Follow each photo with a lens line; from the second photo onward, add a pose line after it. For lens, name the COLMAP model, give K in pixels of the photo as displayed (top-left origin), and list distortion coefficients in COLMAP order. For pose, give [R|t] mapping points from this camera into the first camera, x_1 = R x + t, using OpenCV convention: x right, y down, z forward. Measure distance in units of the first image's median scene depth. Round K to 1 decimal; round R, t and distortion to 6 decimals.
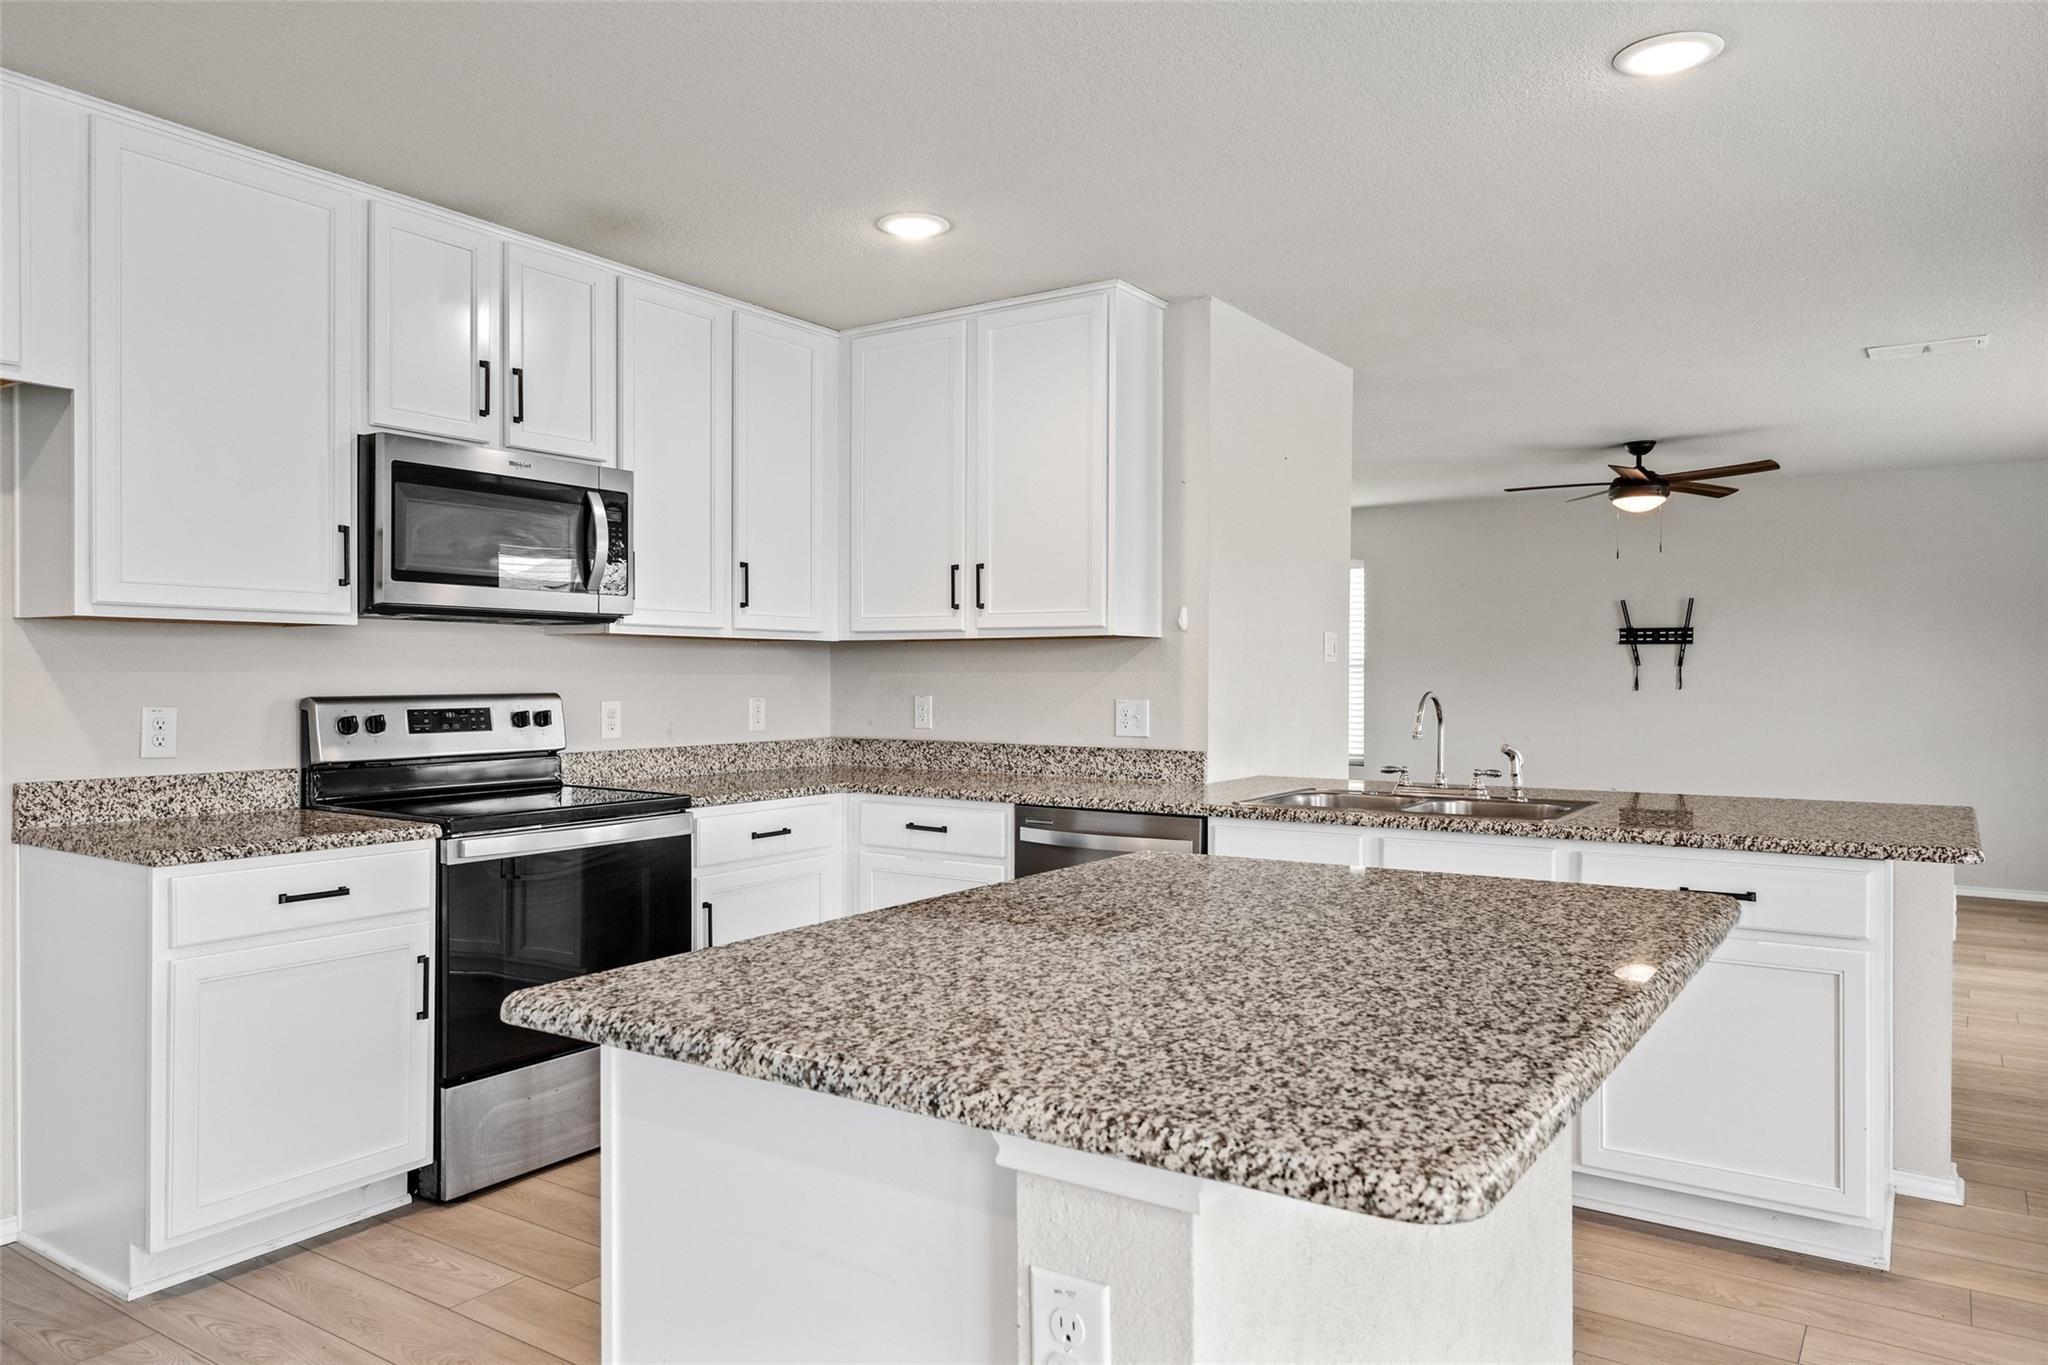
lens RADIAL K [[1367.3, 0, 1019.5], [0, 1367.3, 679.8], [0, 0, 1]] dist [0.006999, 0.001549]
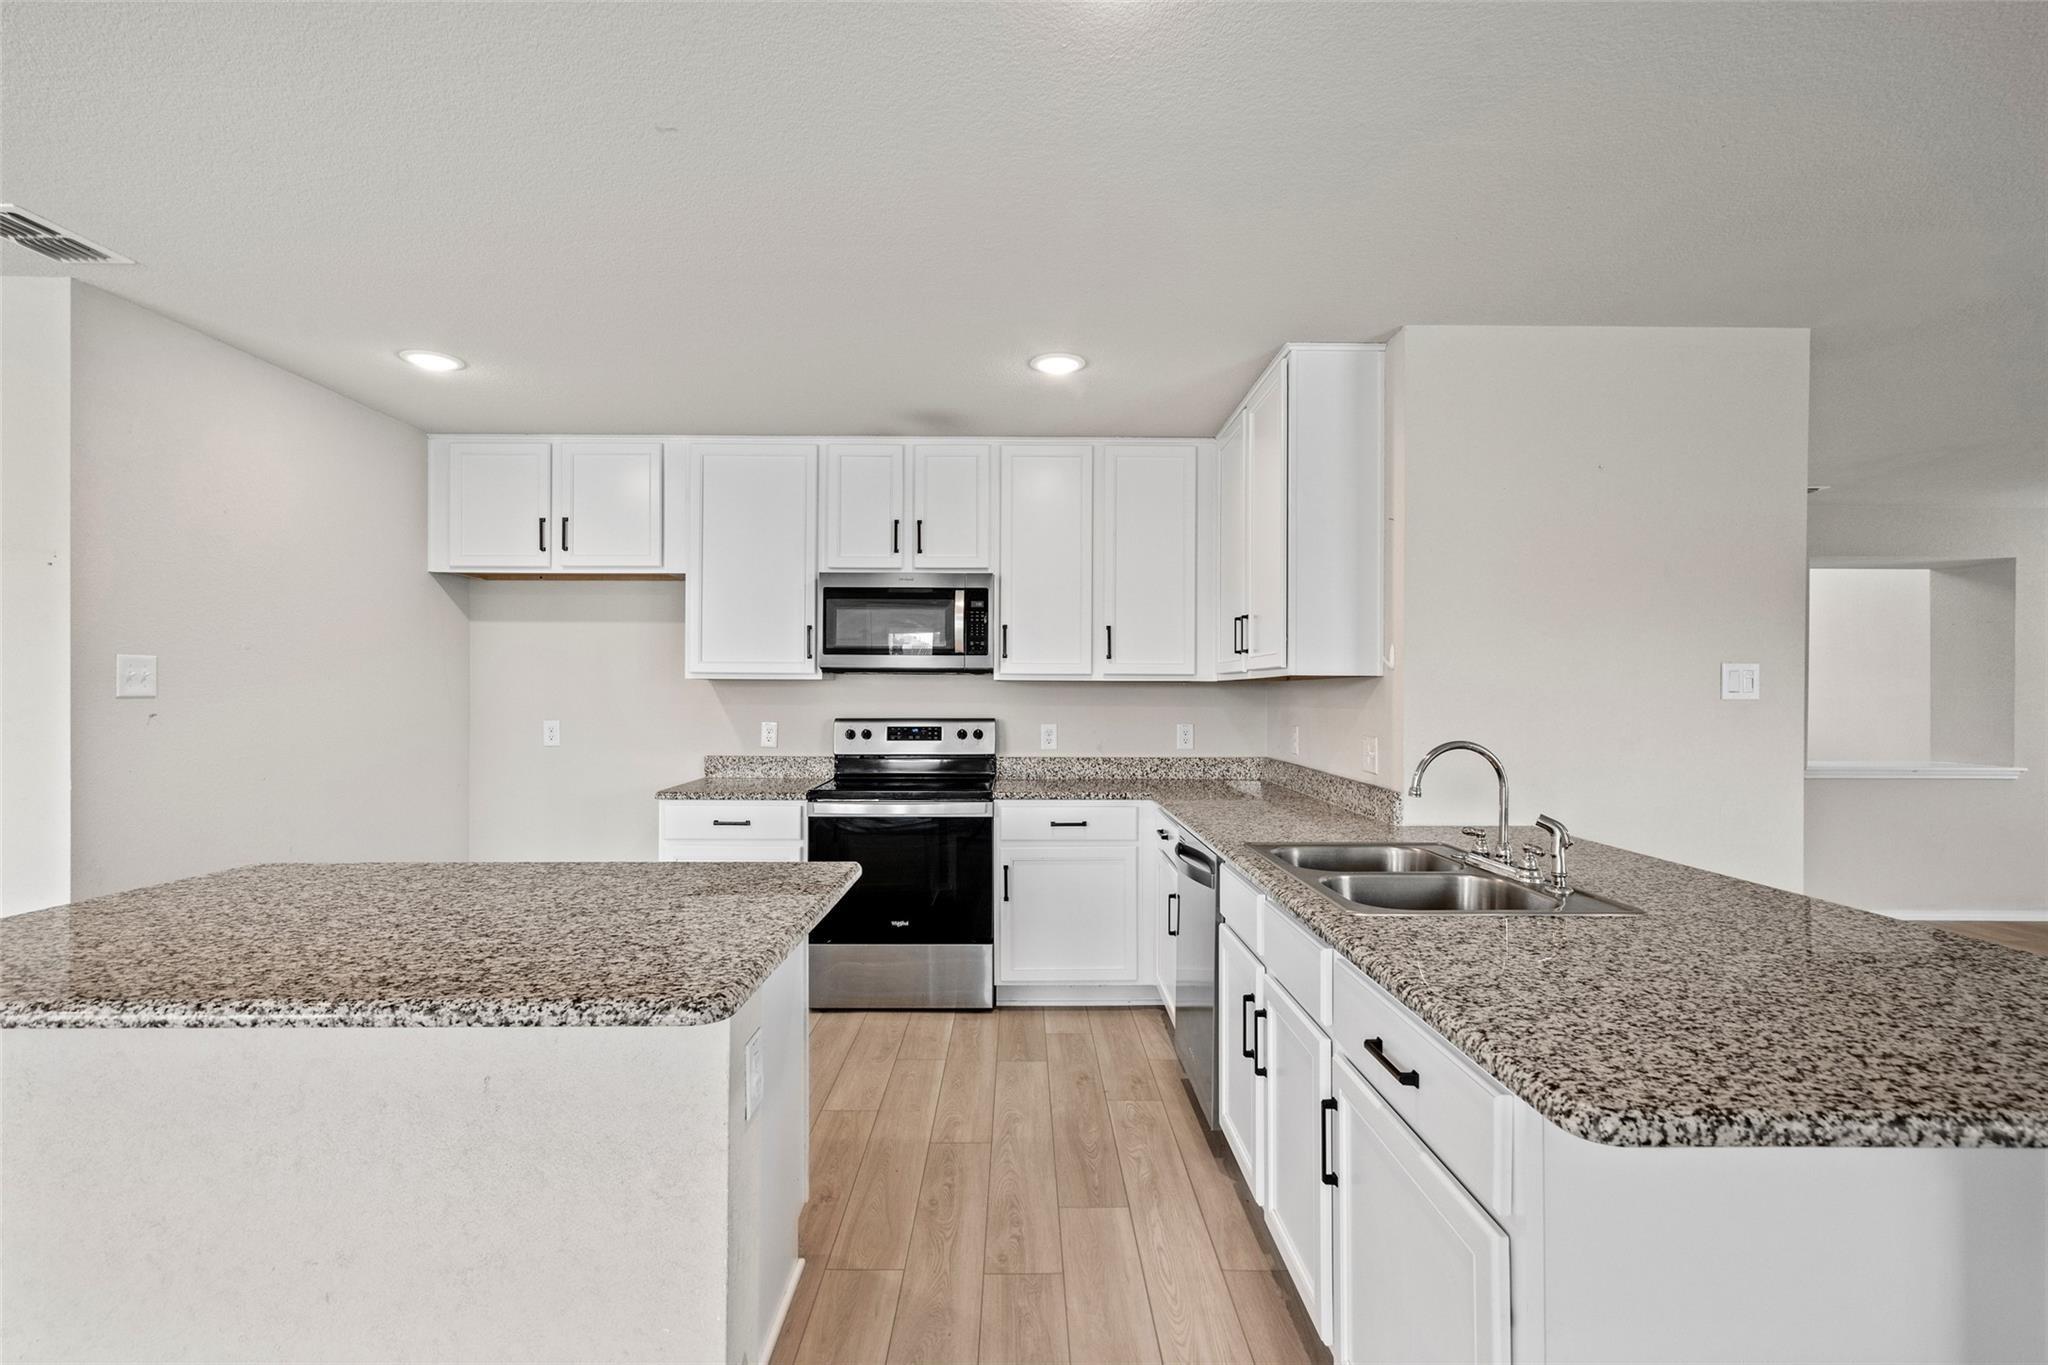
lens RADIAL K [[934.9, 0, 1021.0], [0, 934.9, 691.8], [0, 0, 1]] dist [0.001176, 0.002110]
pose [[0.565793, 0.000015, -0.824548, 0.594125], [-0.006115, 0.999973, -0.004178, -0.017375], [0.824525, 0.007406, 0.565777, 0.447862]]
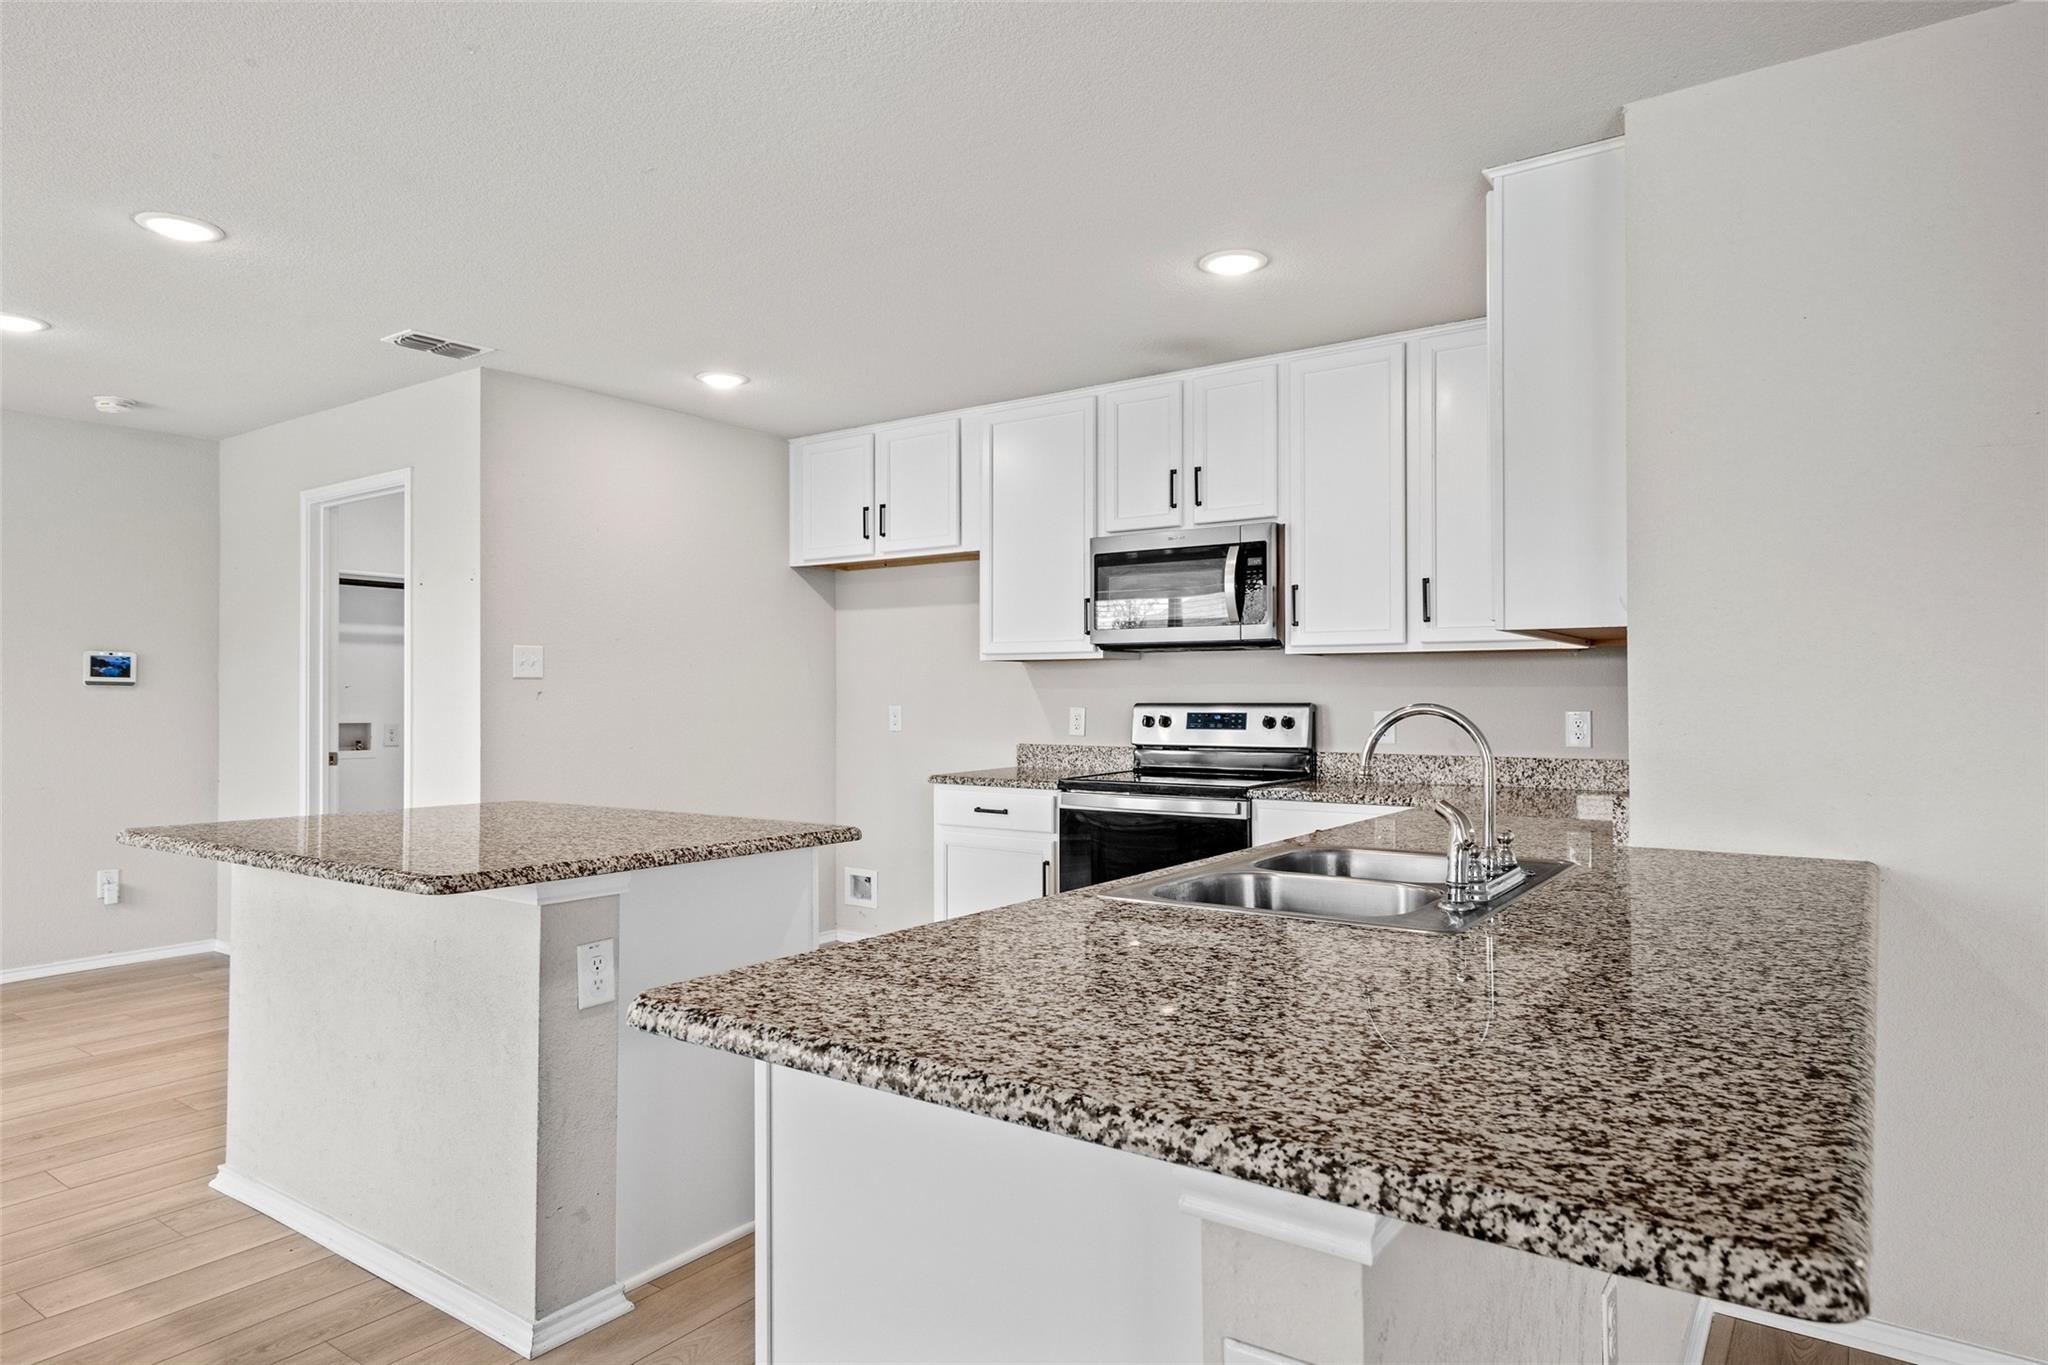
lens RADIAL K [[1193.6, 0, 1023.1], [0, 1193.6, 682.4], [0, 0, 1]] dist [0.005629, 0.000563]
pose [[-0.016667, -0.012338, -0.999785, 0.798298], [-0.002986, 0.999920, -0.012290, 0.005433], [0.999857, 0.002780, -0.016702, 0.805273]]
